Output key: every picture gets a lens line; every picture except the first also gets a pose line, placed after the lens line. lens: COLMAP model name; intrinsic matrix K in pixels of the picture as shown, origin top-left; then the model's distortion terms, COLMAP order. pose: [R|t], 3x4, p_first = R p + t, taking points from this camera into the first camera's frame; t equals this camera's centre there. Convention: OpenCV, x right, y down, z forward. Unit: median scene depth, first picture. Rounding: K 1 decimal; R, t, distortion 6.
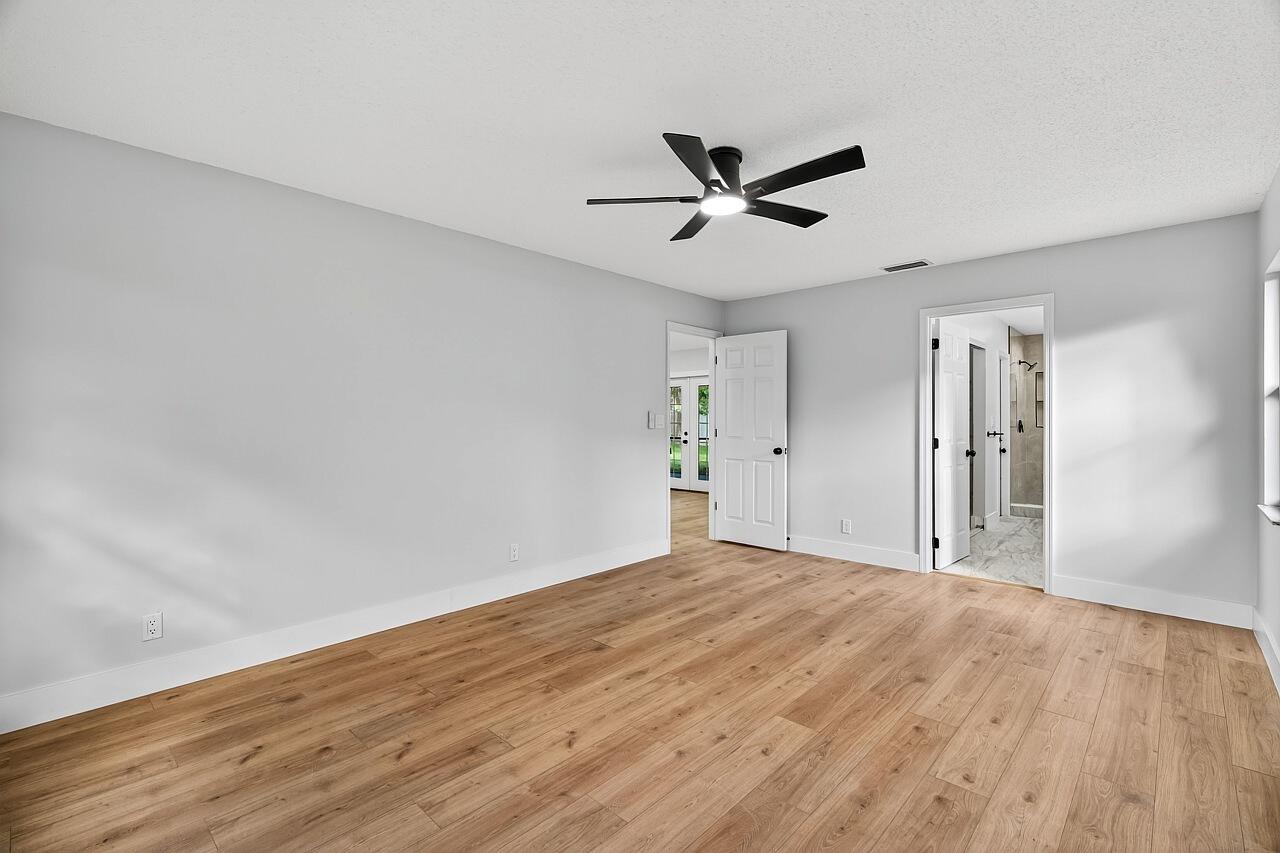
lens RADIAL K [[580.6, 0, 638.4], [0, 580.6, 429.6], [0, 0, 1]] dist [0.001162, 0.001167]
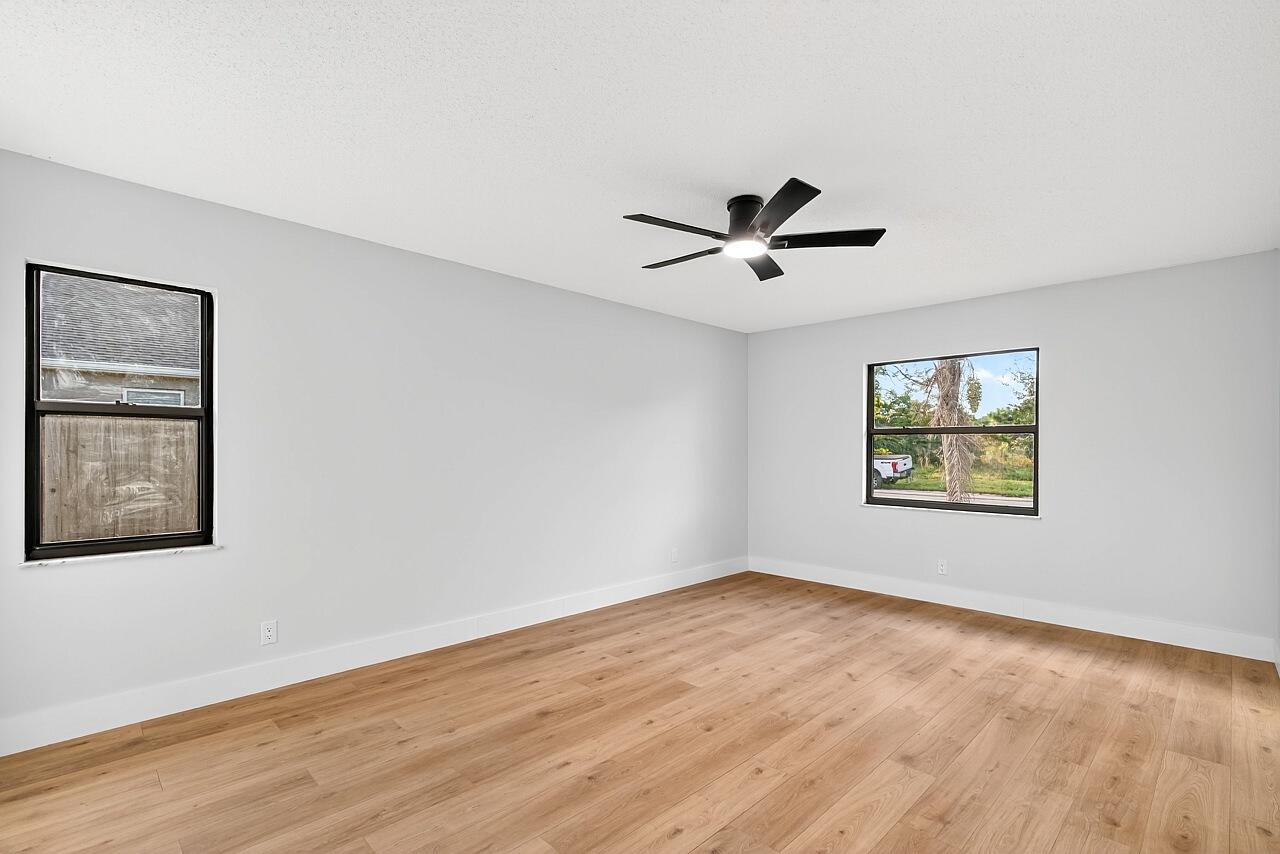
lens RADIAL K [[580.6, 0, 639.7], [0, 580.6, 435.6], [0, 0, 1]] dist [0.001162, 0.001167]
pose [[-0.998909, -0.003293, 0.046586, 0.278227], [-0.003665, 0.999962, -0.007904, -0.039041], [-0.046558, -0.008066, -0.998883, 2.008598]]
